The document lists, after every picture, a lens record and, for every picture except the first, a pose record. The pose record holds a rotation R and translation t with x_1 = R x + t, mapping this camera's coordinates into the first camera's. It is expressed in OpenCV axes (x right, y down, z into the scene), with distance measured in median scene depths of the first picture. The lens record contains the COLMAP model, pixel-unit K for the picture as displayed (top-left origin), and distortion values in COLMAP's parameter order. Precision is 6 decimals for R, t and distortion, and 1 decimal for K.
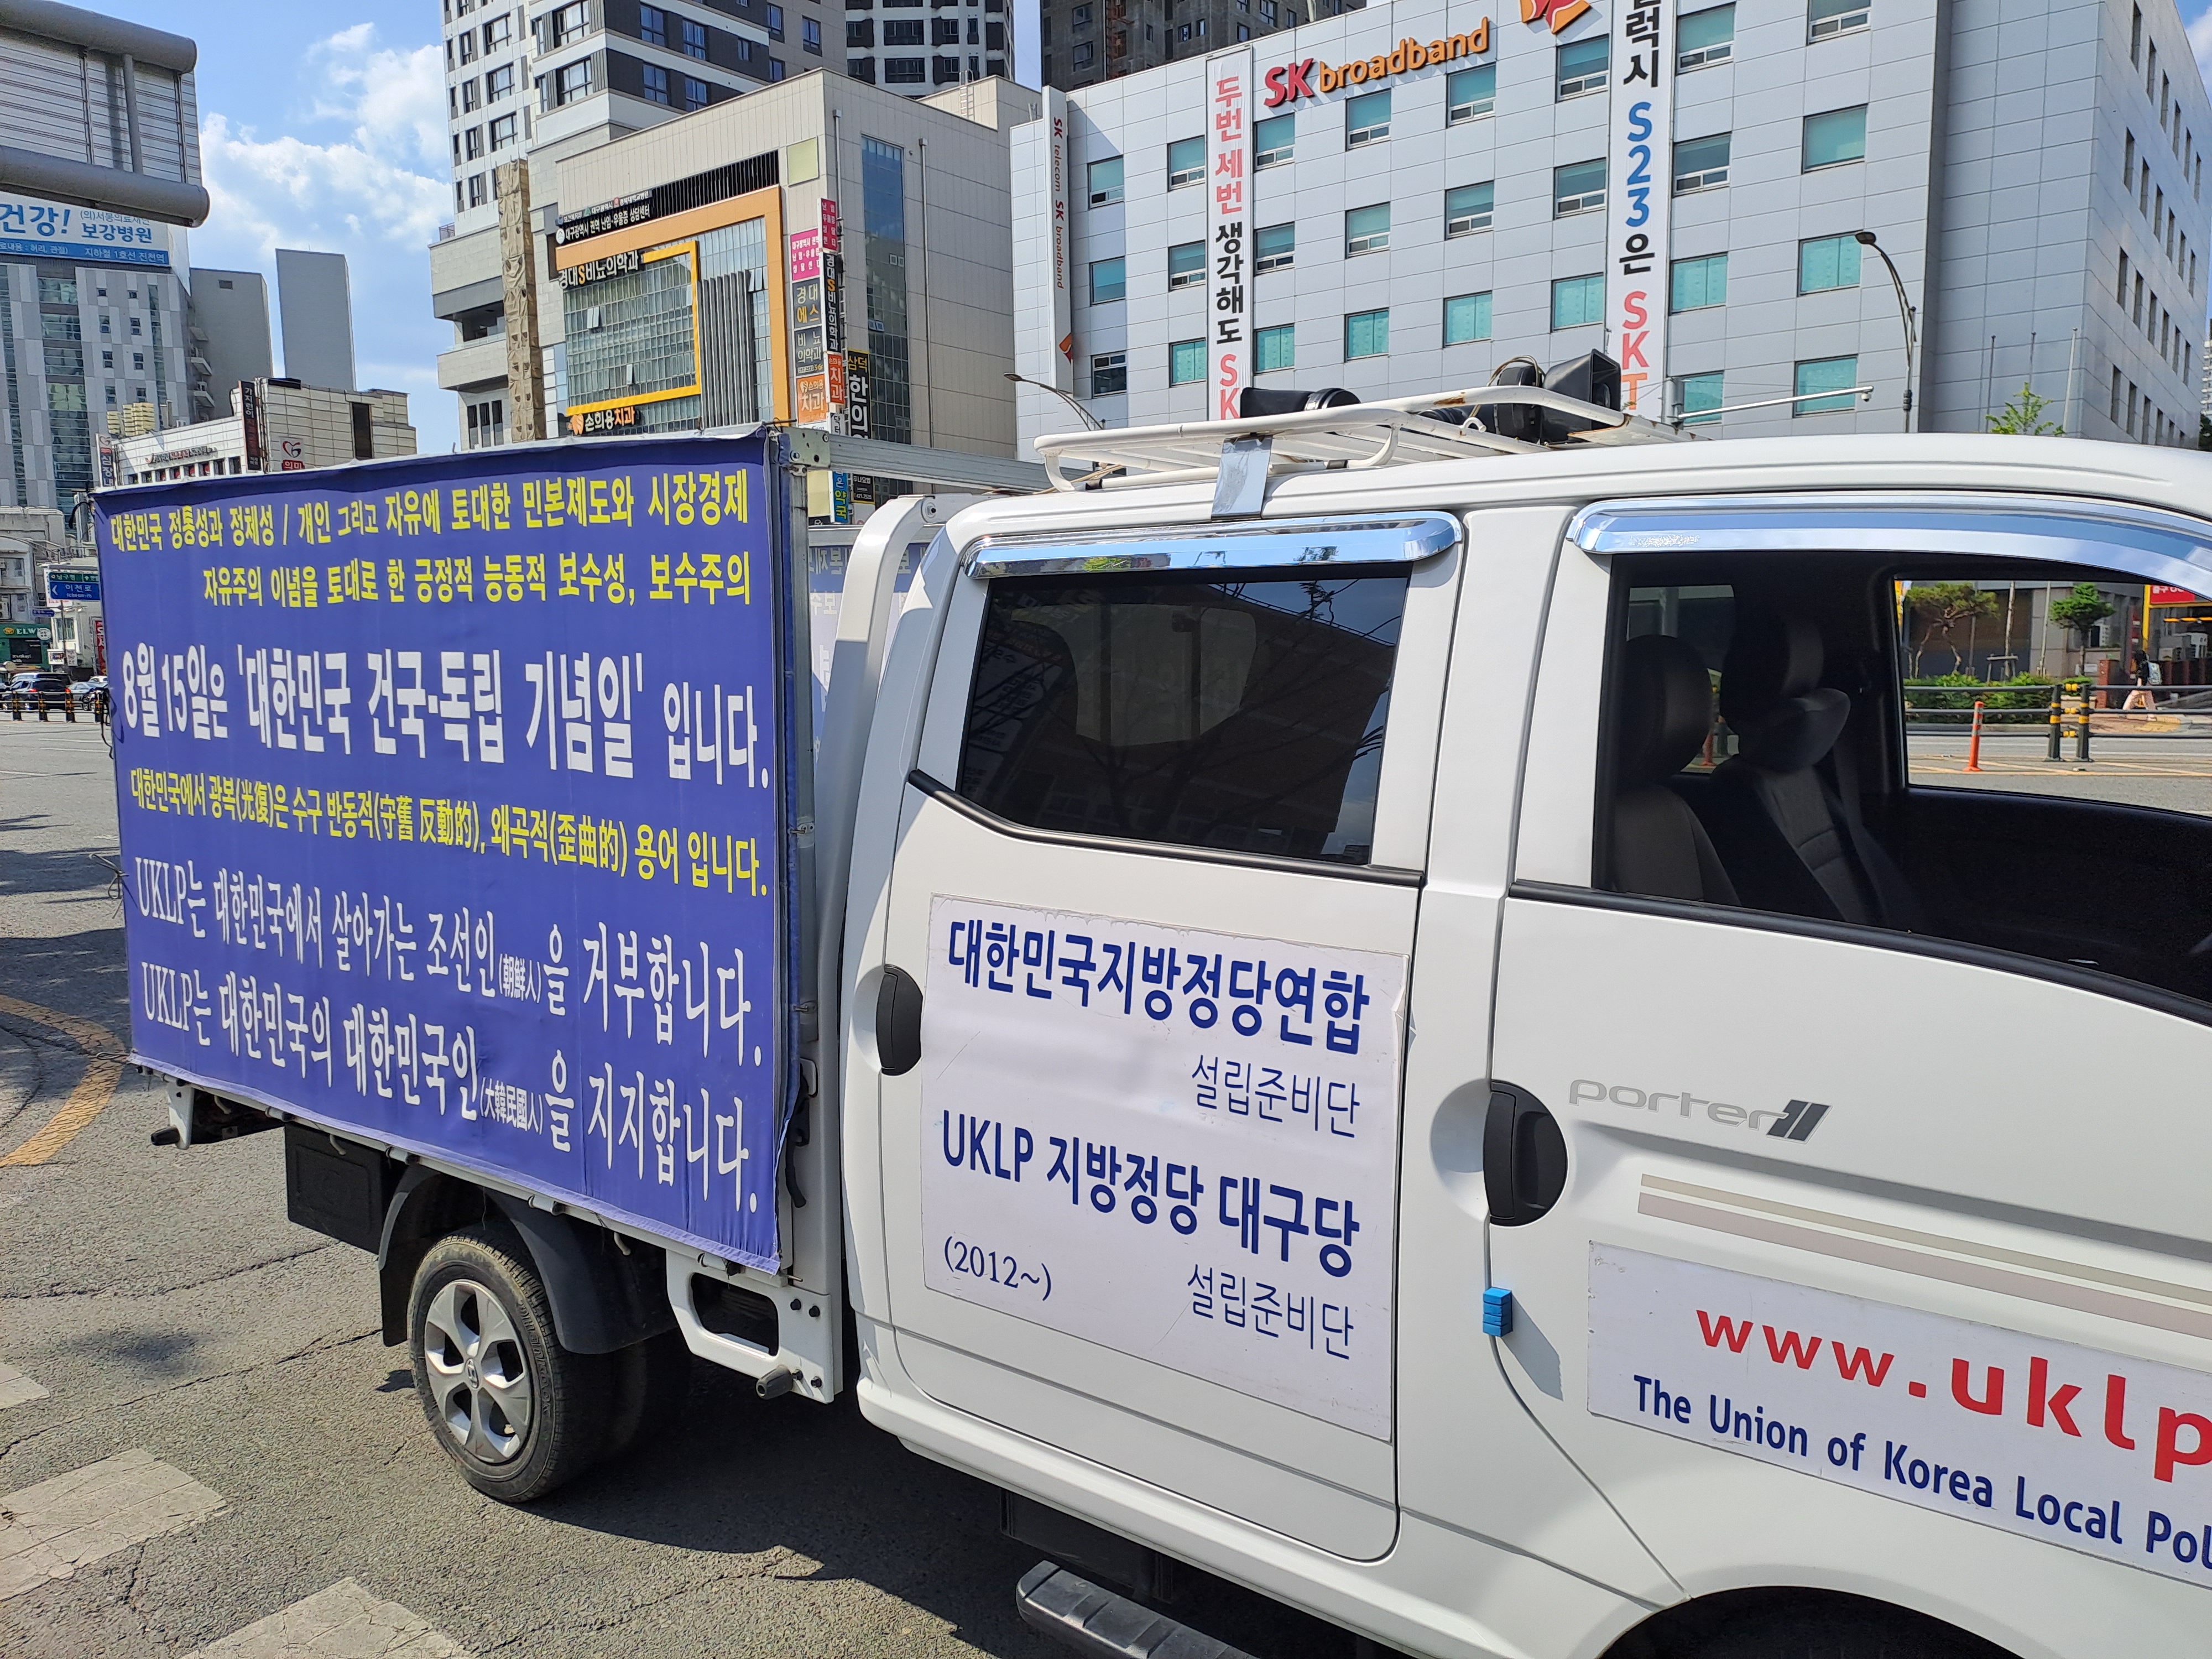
lens RADIAL K [[1610.6, 0, 1111.6], [0, 1610.6, 830.8], [0, 0, 1]] dist [0.059011, -0.023479]
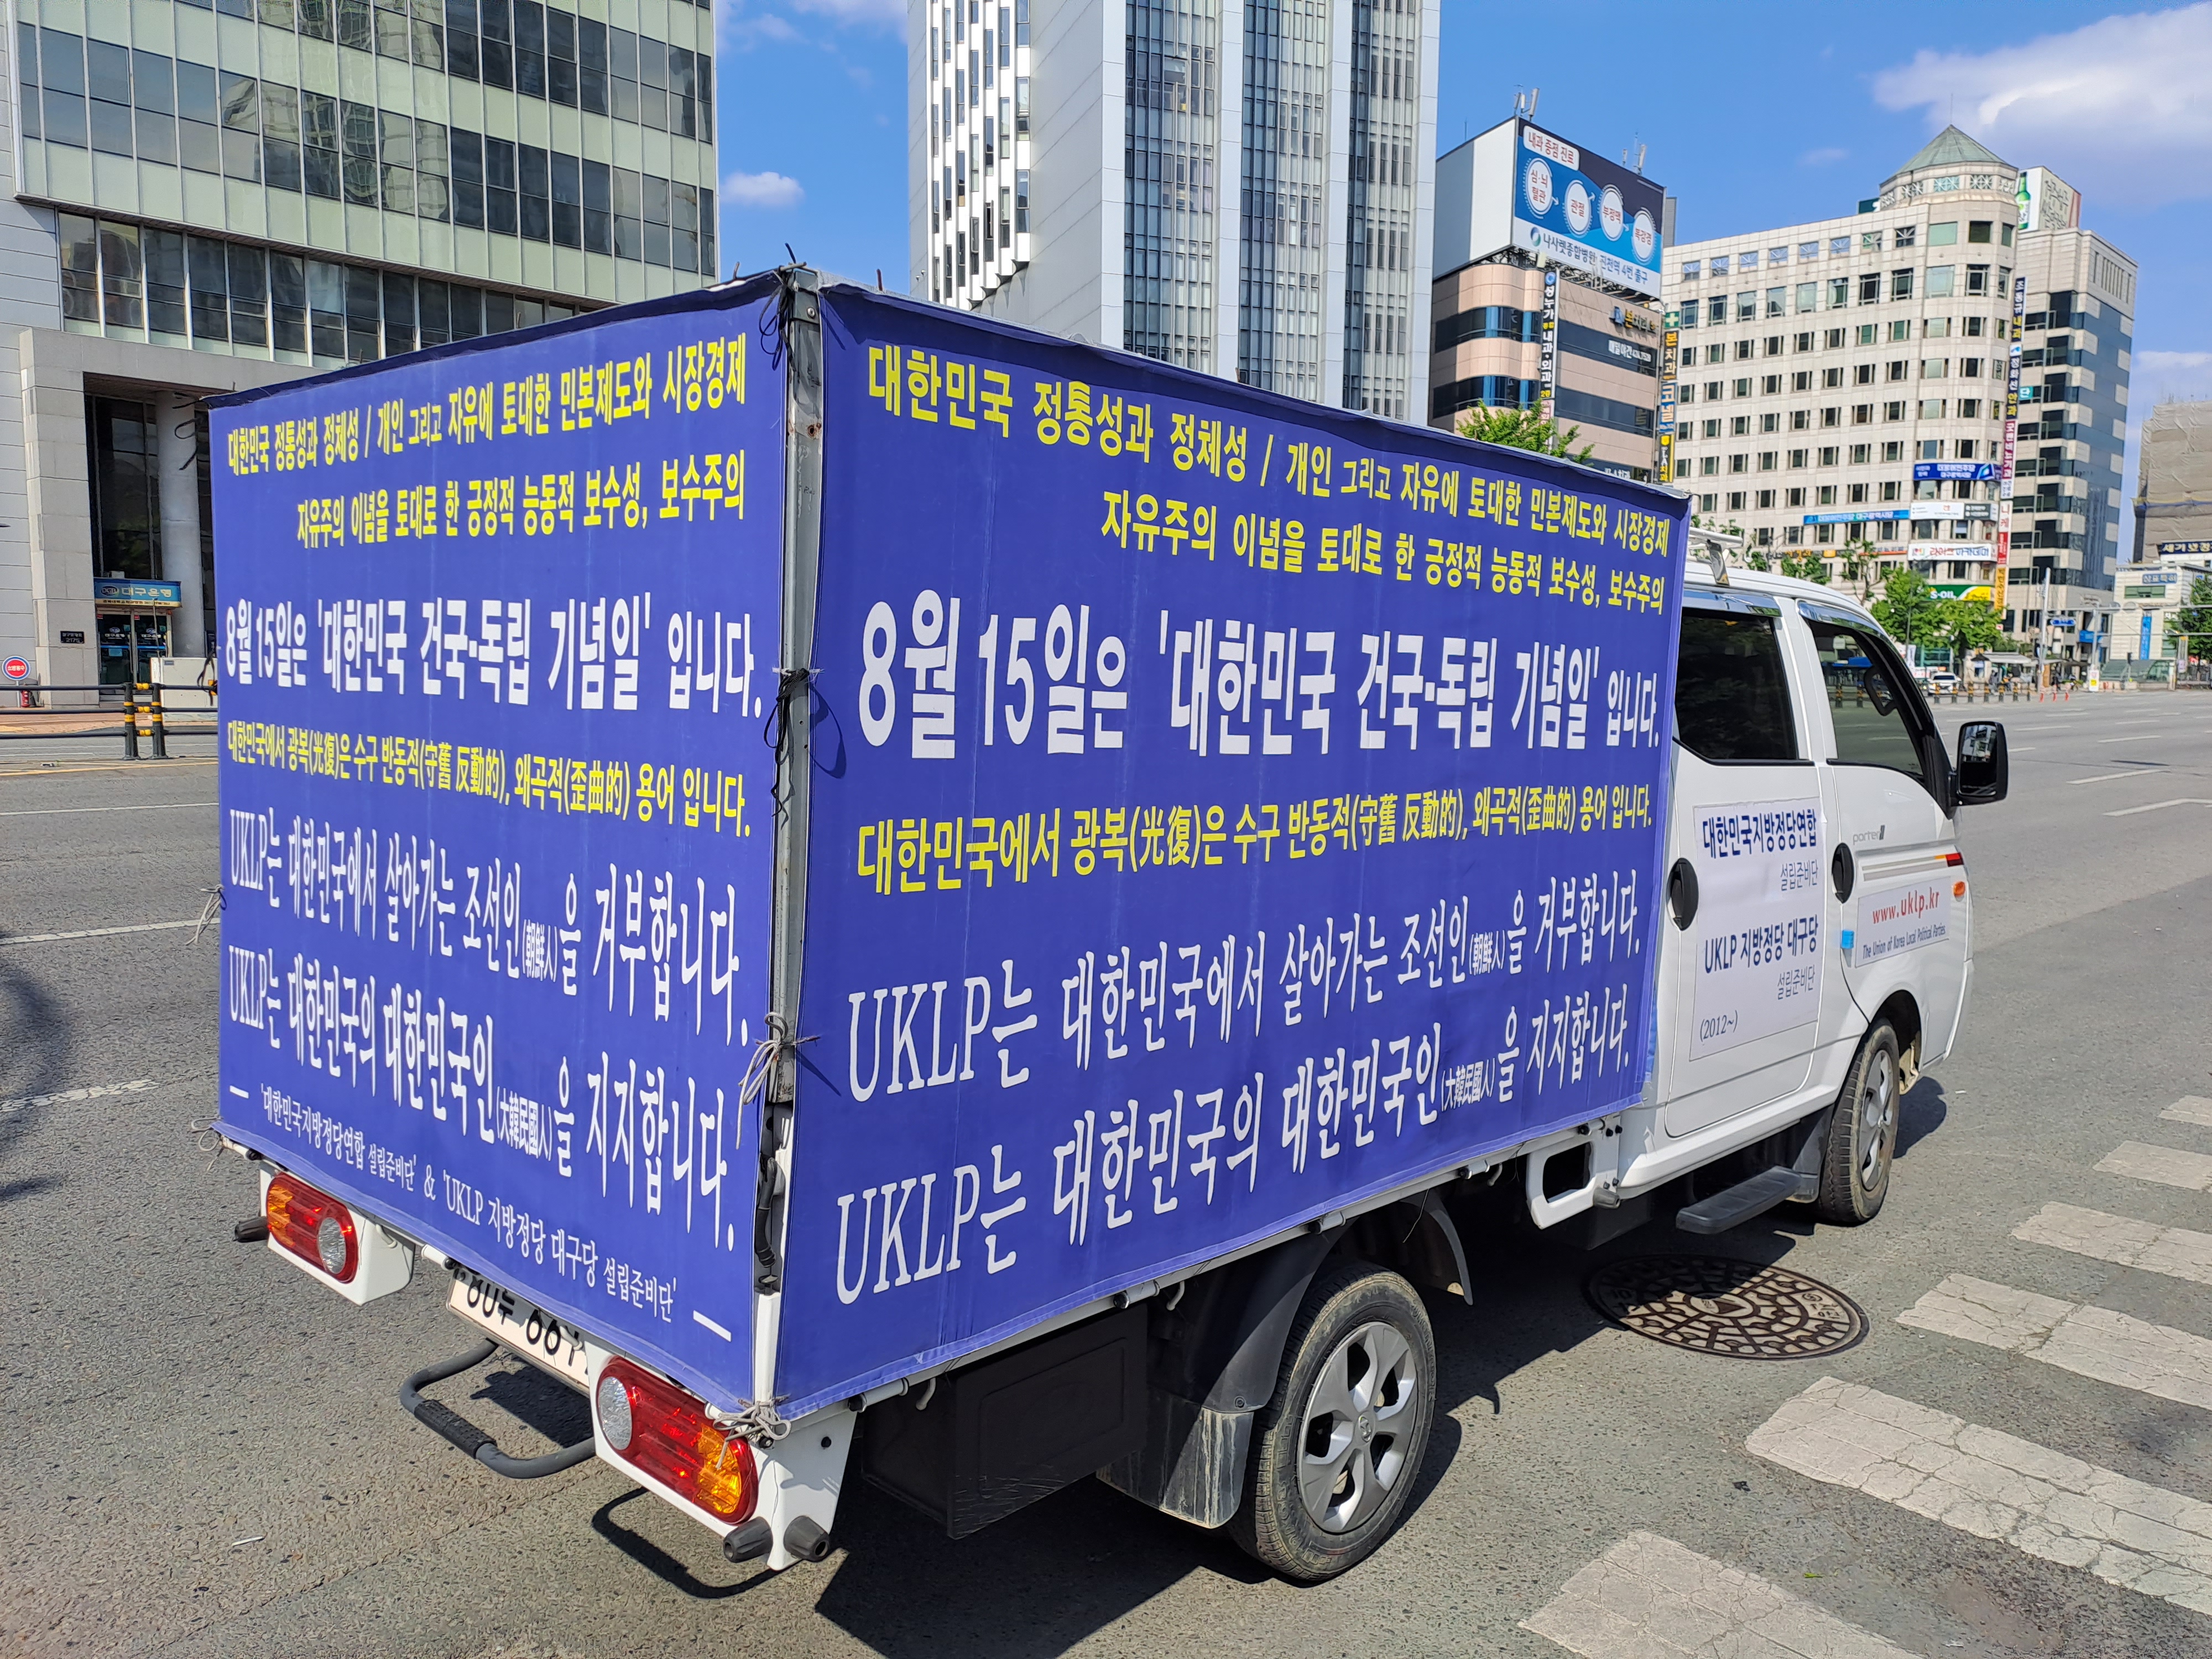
lens RADIAL K [[1610.6, 0, 1108.8], [0, 1610.6, 839.3], [0, 0, 1]] dist [0.059011, -0.023479]
pose [[0.125054, -0.081726, 0.988778, -1.367481], [0.100365, 0.992531, 0.069343, -0.075594], [-0.987060, 0.090567, 0.132323, 1.055780]]
